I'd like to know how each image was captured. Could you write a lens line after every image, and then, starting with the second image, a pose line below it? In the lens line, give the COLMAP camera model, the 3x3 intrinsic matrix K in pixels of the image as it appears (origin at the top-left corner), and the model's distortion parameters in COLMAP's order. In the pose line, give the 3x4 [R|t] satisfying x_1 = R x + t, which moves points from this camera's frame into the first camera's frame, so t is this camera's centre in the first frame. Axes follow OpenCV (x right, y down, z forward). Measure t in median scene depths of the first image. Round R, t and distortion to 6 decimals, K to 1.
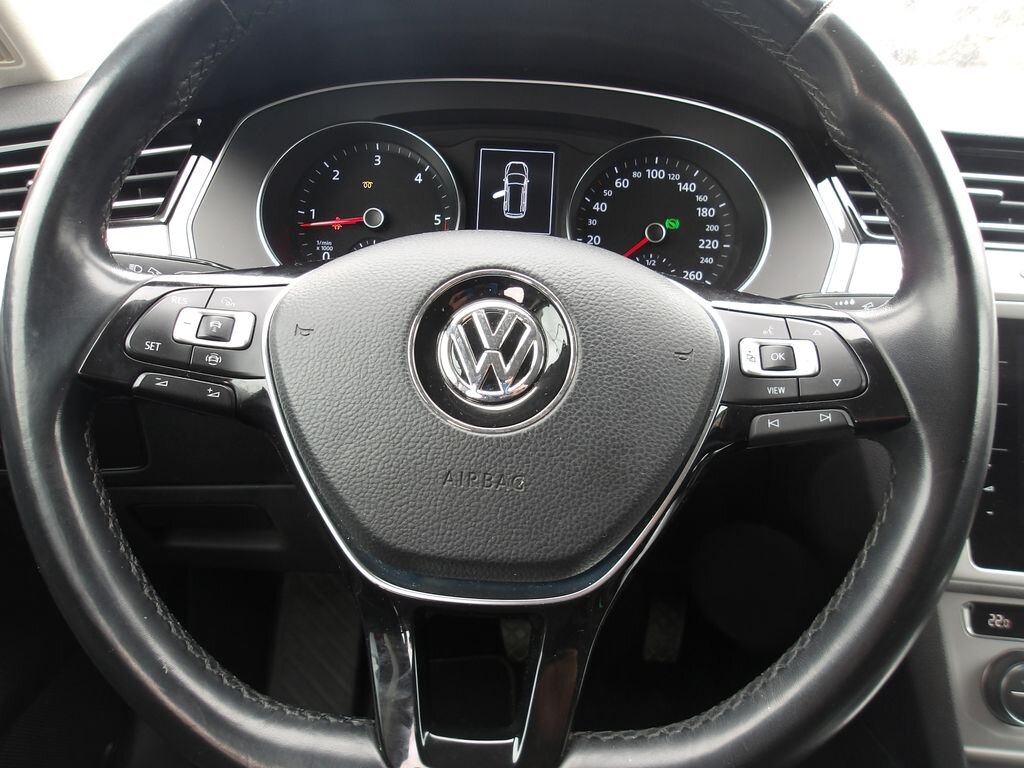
lens RADIAL K [[817.9, 0, 505.0], [0, 817.9, 383.1], [0, 0, 1]] dist [-0.006307, -0.000310]
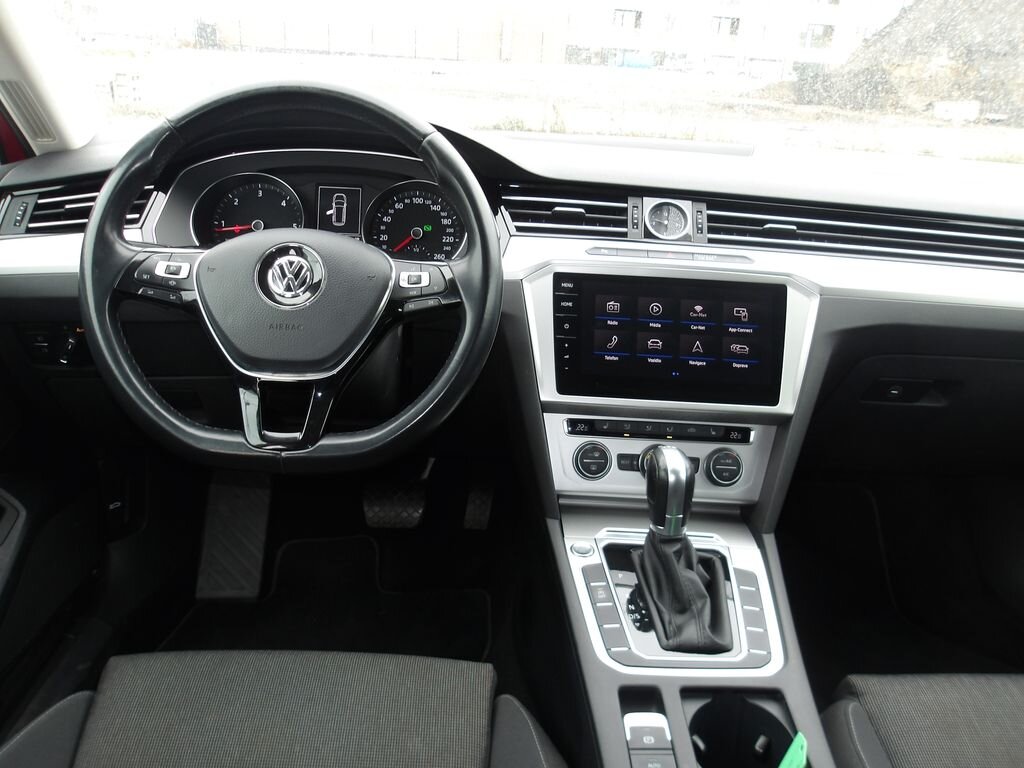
lens RADIAL K [[817.9, 0, 505.0], [0, 817.9, 383.1], [0, 0, 1]] dist [-0.006307, -0.000310]
pose [[0.997416, -0.017972, 0.069563, 0.403232], [0.019418, 0.999608, -0.020173, 0.306852], [-0.069173, 0.021471, 0.997374, -1.321270]]
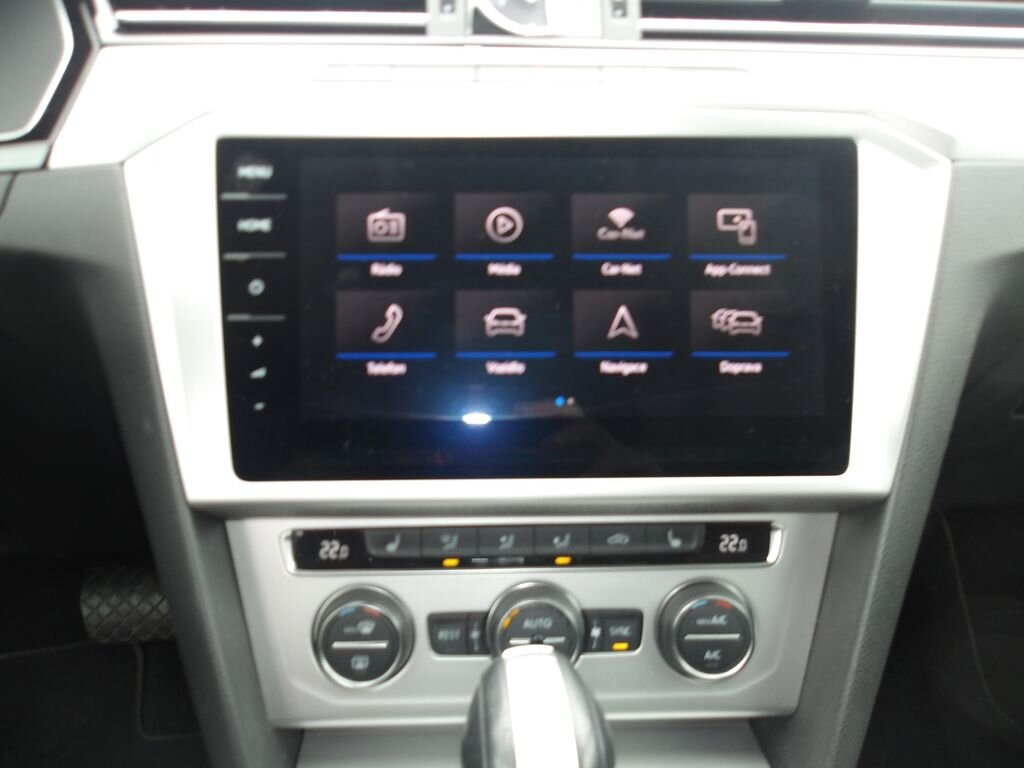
lens RADIAL K [[817.9, 0, 505.0], [0, 817.9, 383.1], [0, 0, 1]] dist [-0.006307, -0.000310]
pose [[0.992852, -0.083956, 0.084834, 0.994479], [0.078521, 0.994759, 0.065486, 0.142607], [-0.089887, -0.058357, 0.994241, 0.345207]]
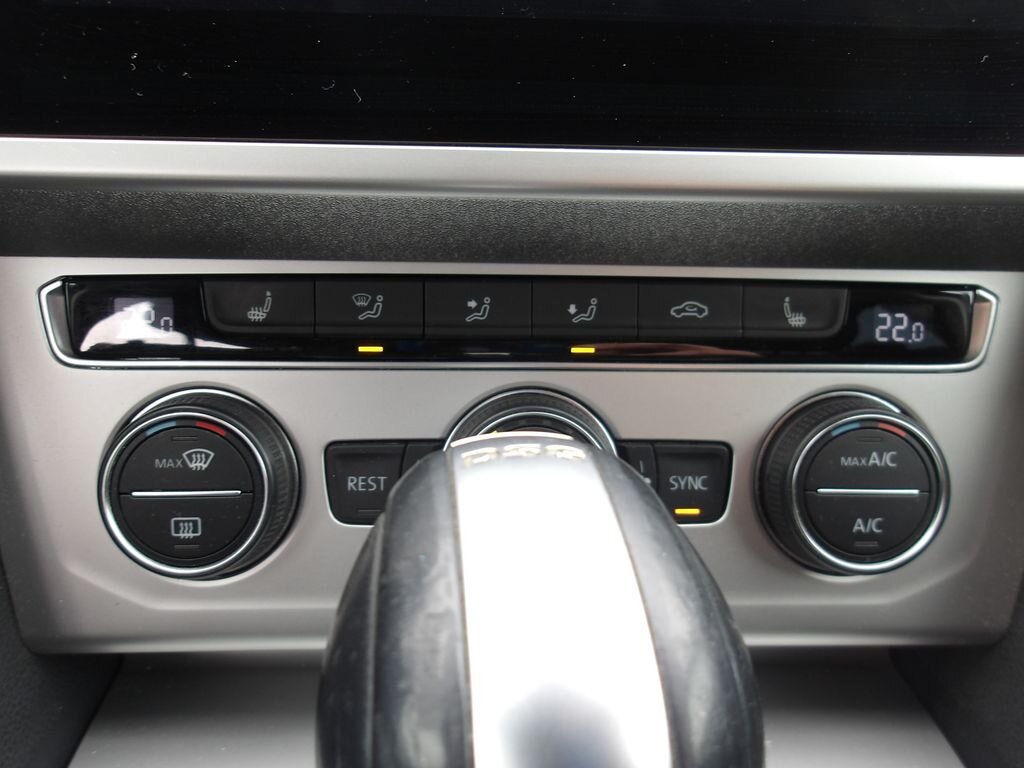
lens RADIAL K [[815.3, 0, 512.0], [0, 815.3, 387.3], [0, 0, 1]] dist [0.021052, -0.005504]
pose [[0.992627, -0.070766, 0.098406, 1.032903], [0.059676, 0.991983, 0.111396, 0.403657], [-0.105500, -0.104703, 0.988892, 0.819814]]
